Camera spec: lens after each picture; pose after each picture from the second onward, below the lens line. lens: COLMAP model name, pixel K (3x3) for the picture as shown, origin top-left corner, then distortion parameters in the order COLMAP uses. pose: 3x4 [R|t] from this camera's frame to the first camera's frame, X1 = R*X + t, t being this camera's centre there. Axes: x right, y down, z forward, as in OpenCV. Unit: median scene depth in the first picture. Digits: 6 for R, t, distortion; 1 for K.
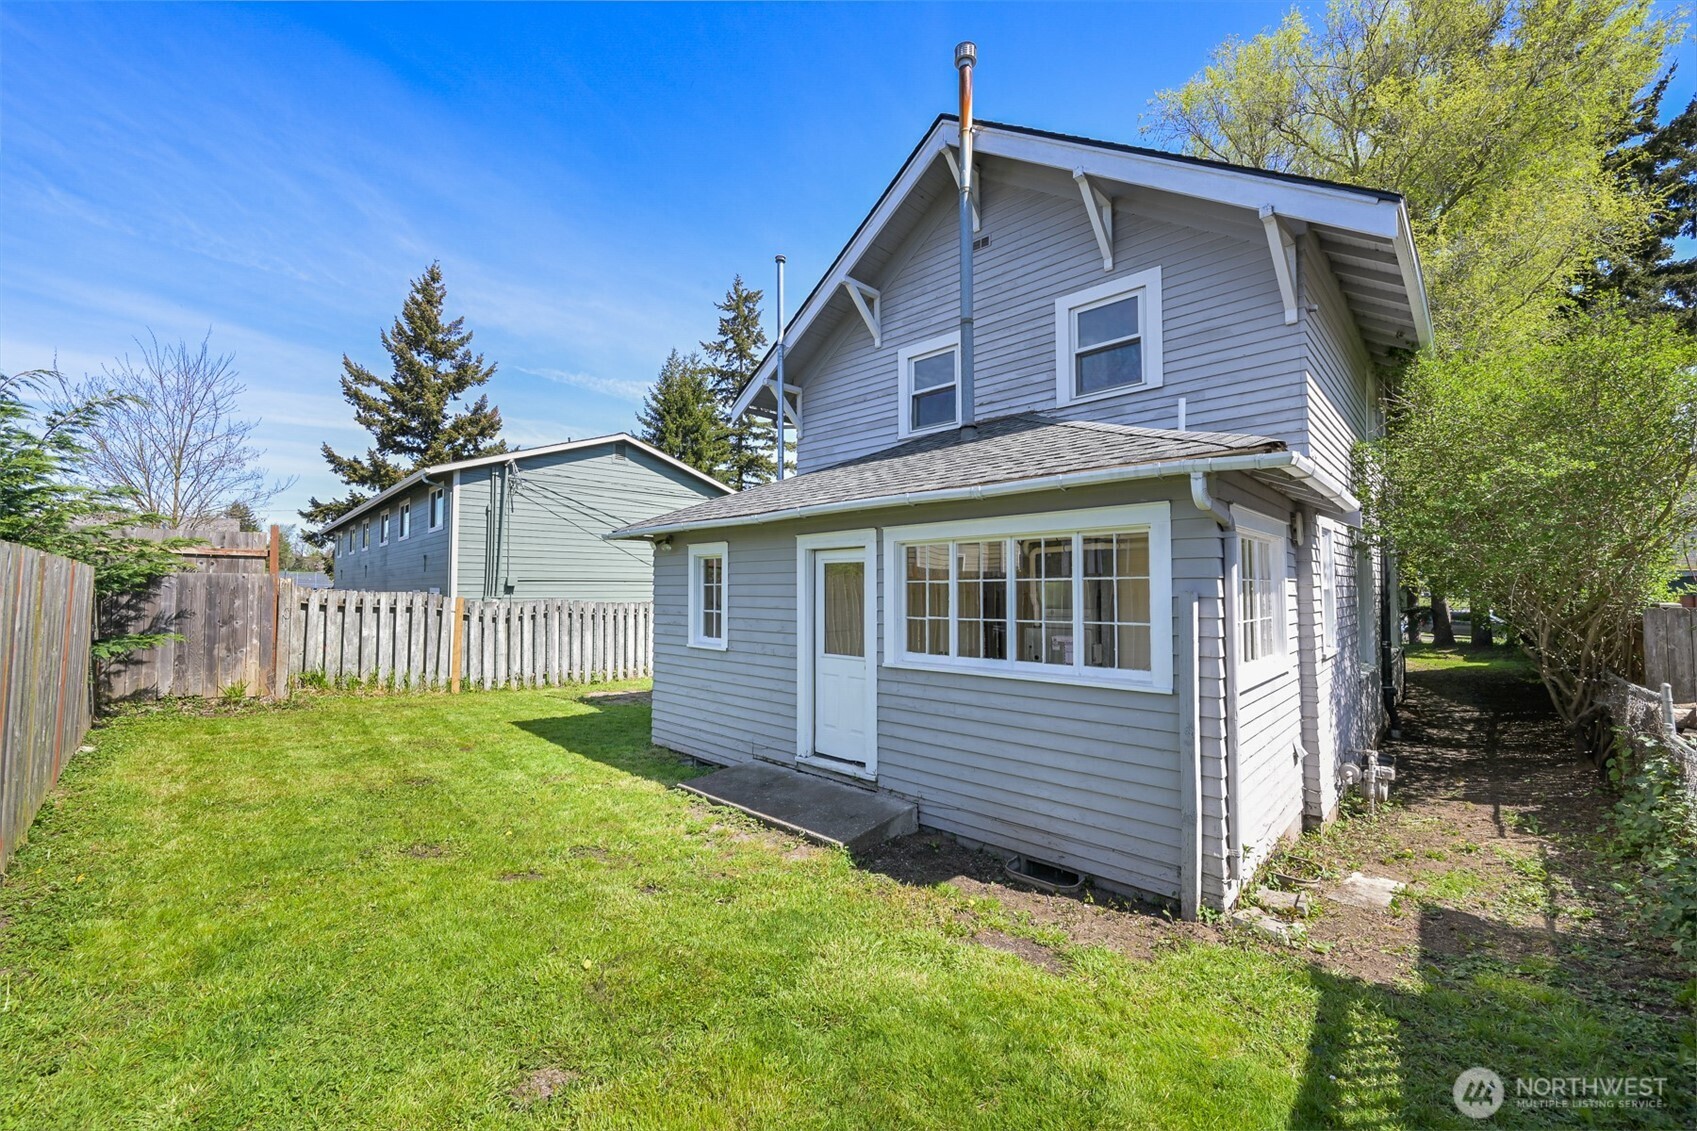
lens RADIAL K [[670.6, 0, 848.3], [0, 670.6, 563.8], [0, 0, 1]] dist [-0.000048, 0.000204]
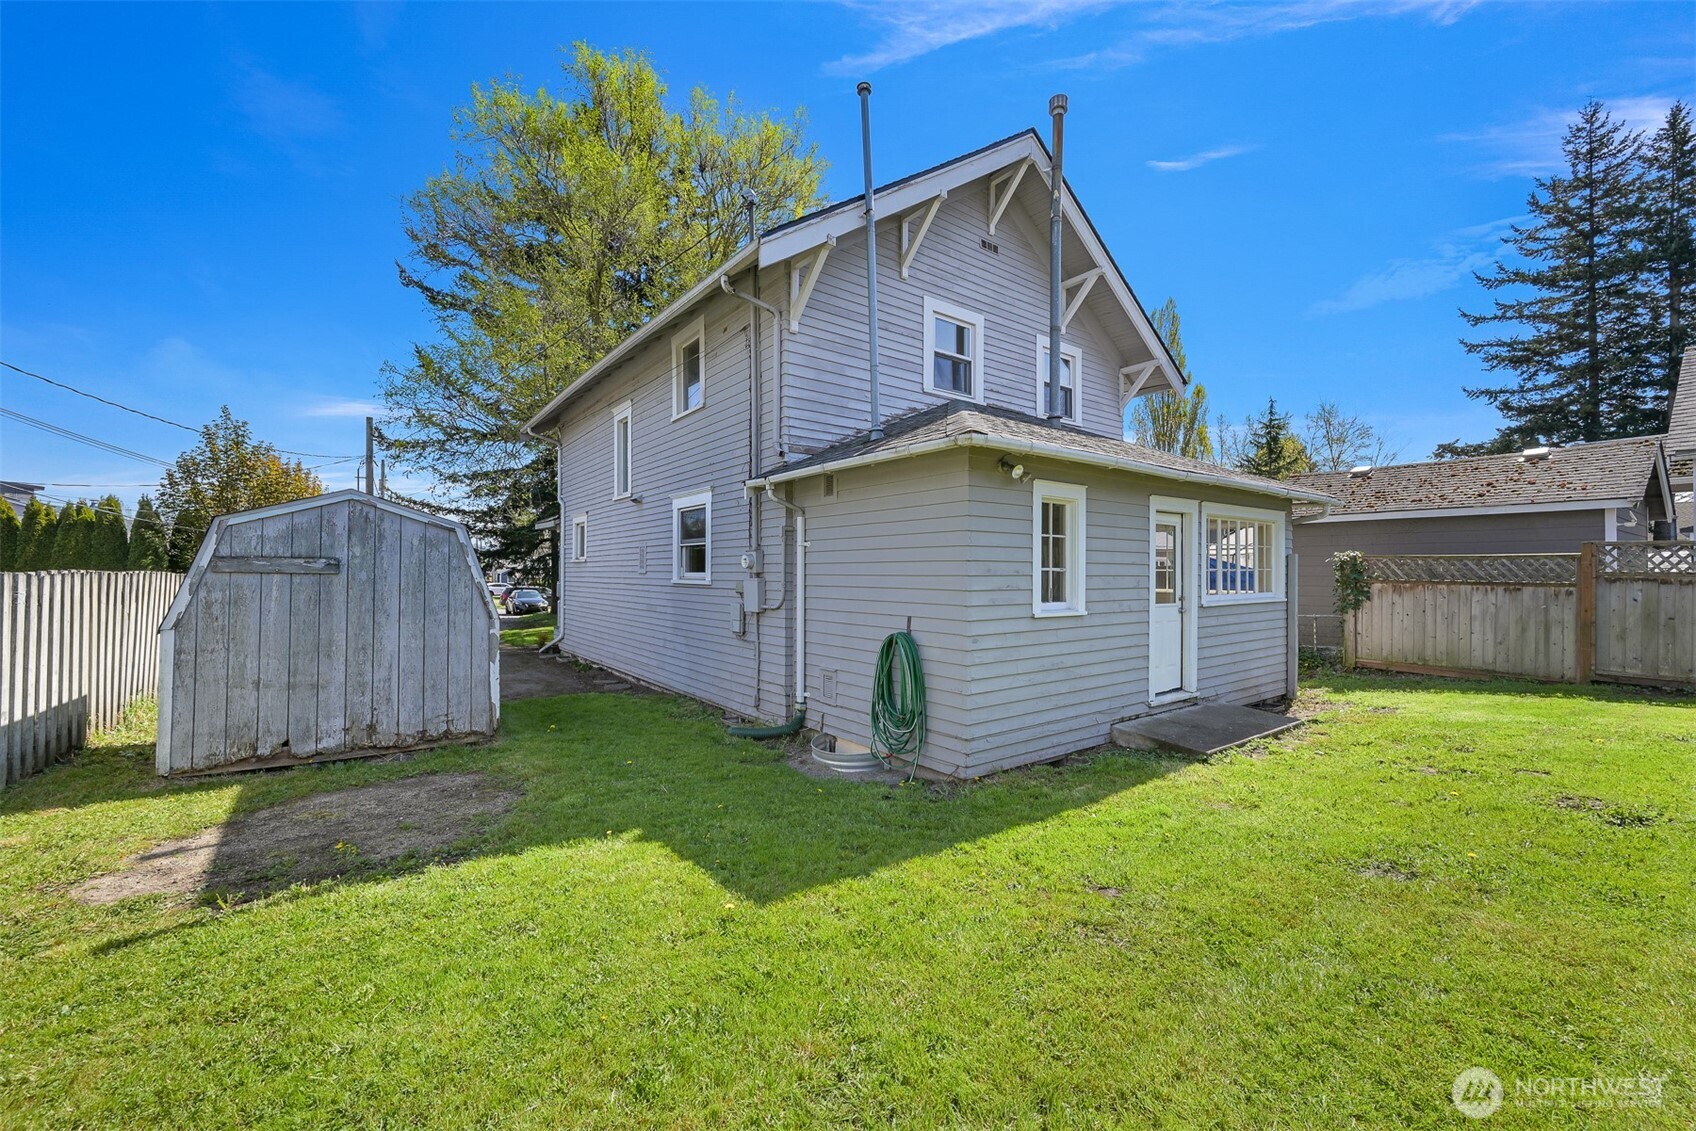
lens RADIAL K [[670.2, 0, 851.3], [0, 670.2, 565.9], [0, 0, 1]] dist [-0.000048, 0.000204]
pose [[0.159385, 0.009277, 0.987173, -1.101231], [-0.035363, 0.999368, -0.003682, 0.083932], [-0.986583, -0.034323, 0.159612, 1.194935]]
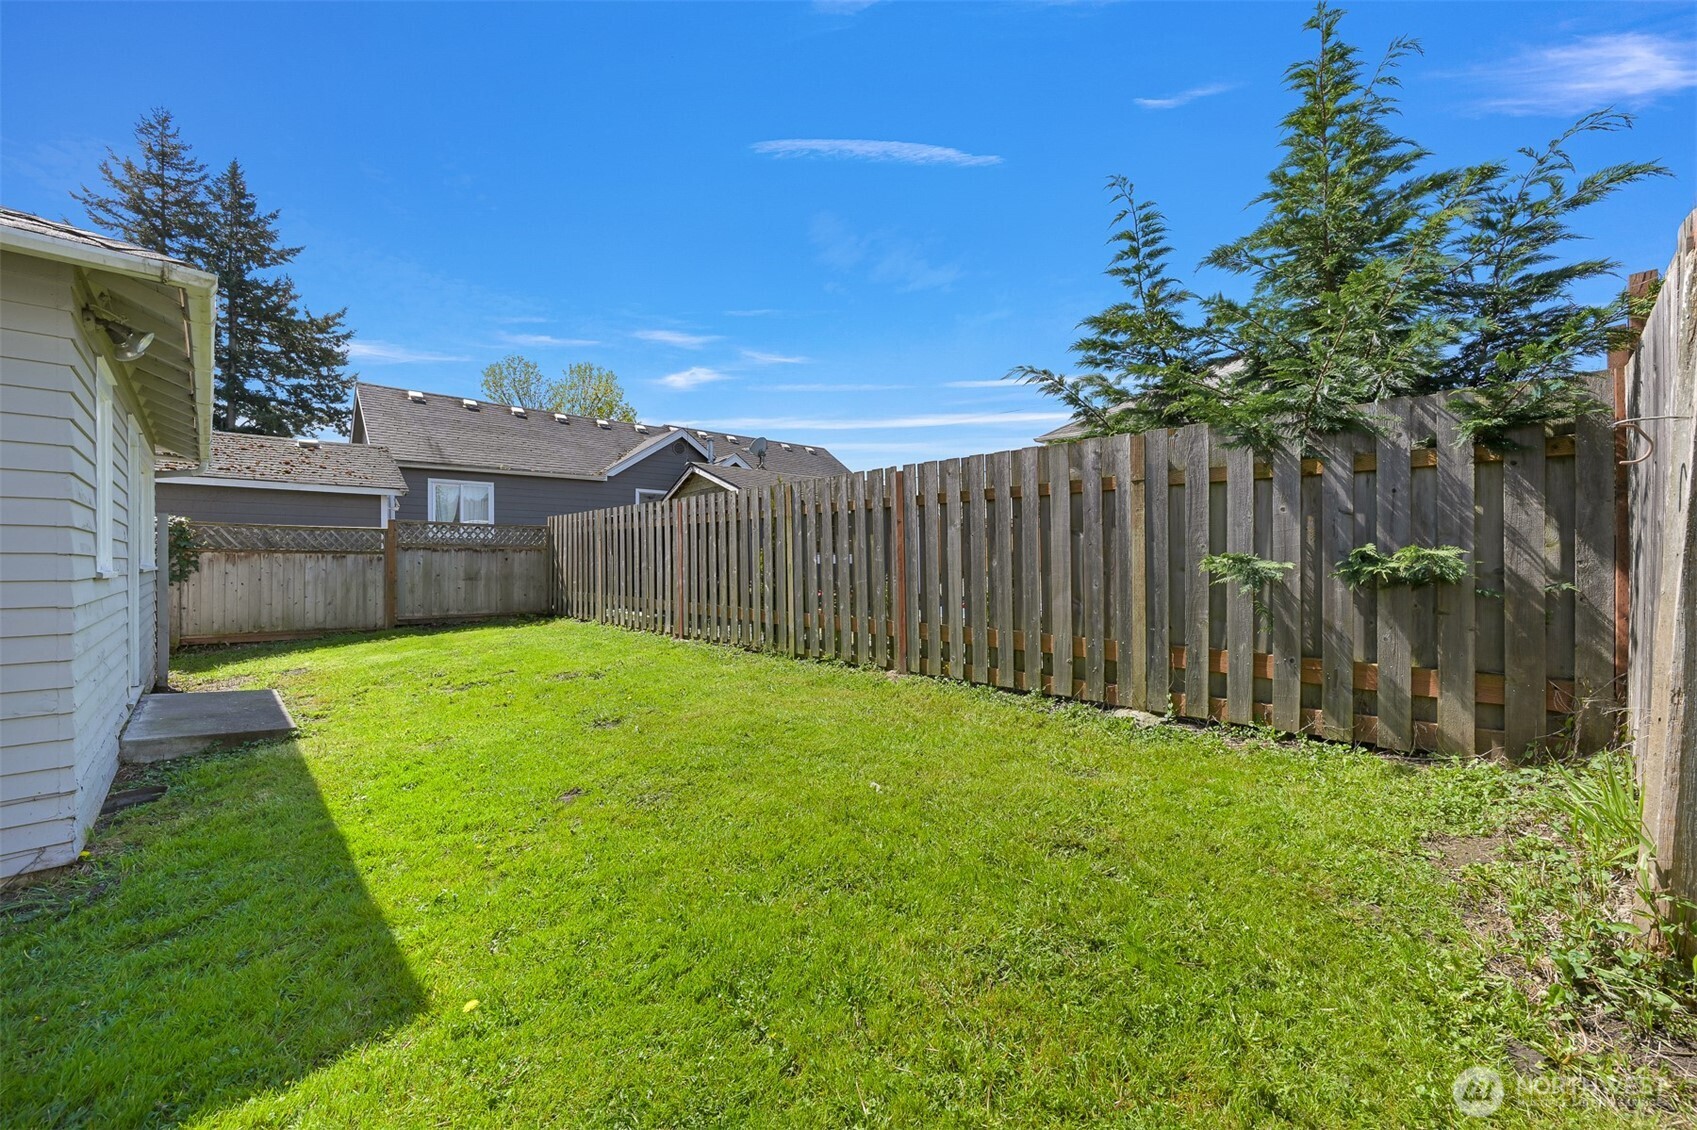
lens RADIAL K [[670.6, 0, 850.7], [0, 670.6, 564.7], [0, 0, 1]] dist [-0.000048, 0.000204]
pose [[-0.999043, 0.003390, 0.043612, -0.849903], [0.002124, 0.999576, -0.029049, 0.140975], [-0.043692, -0.028928, -0.998626, 1.578785]]
